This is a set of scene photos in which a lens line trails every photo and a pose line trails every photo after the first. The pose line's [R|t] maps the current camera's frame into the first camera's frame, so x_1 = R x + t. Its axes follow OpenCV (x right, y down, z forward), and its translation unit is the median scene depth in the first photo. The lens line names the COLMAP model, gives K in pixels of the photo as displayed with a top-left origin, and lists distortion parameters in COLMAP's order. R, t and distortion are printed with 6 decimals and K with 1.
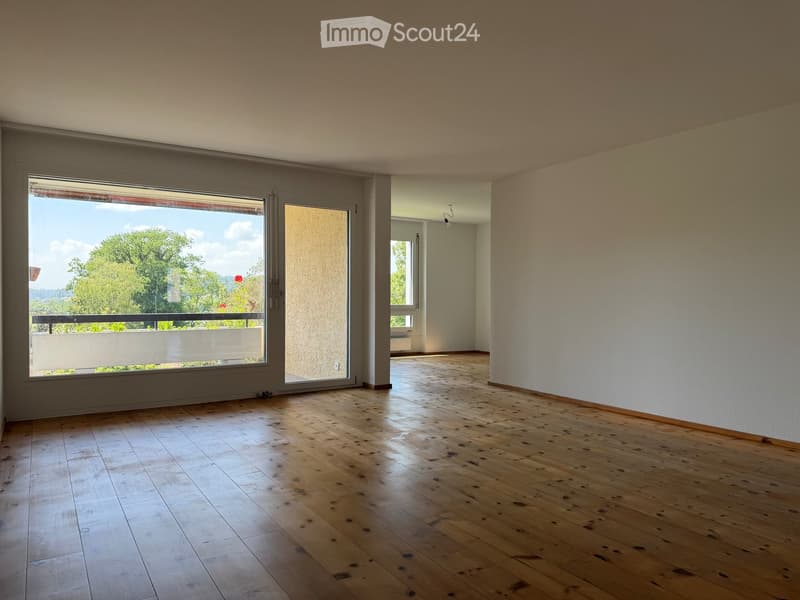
lens RADIAL K [[568.7, 0, 405.4], [0, 568.7, 301.5], [0, 0, 1]] dist [0.062781, -0.001946]
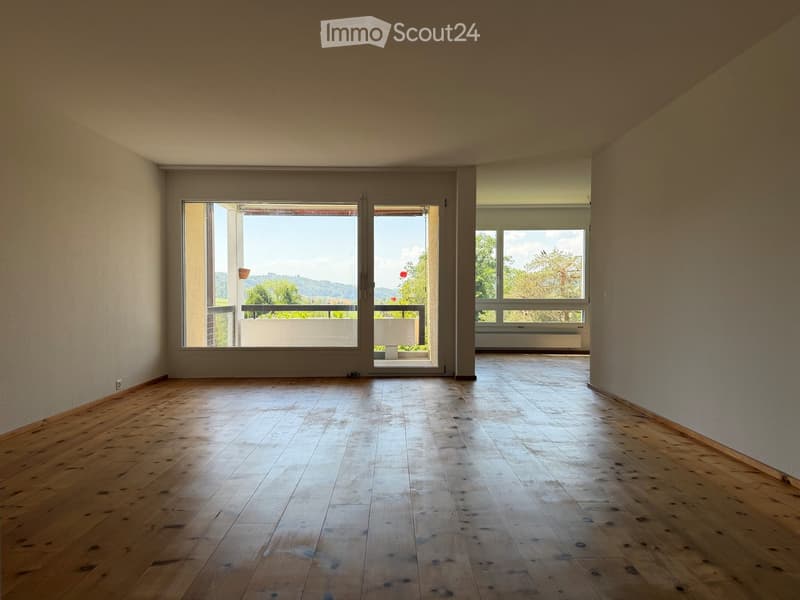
lens RADIAL K [[568.7, 0, 405.7], [0, 568.7, 298.8], [0, 0, 1]] dist [0.062781, -0.001946]
pose [[0.848887, 0.002272, -0.528570, 0.398117], [-0.003131, 0.999995, -0.000731, 0.011481], [0.528566, 0.002276, 0.848889, 0.092343]]
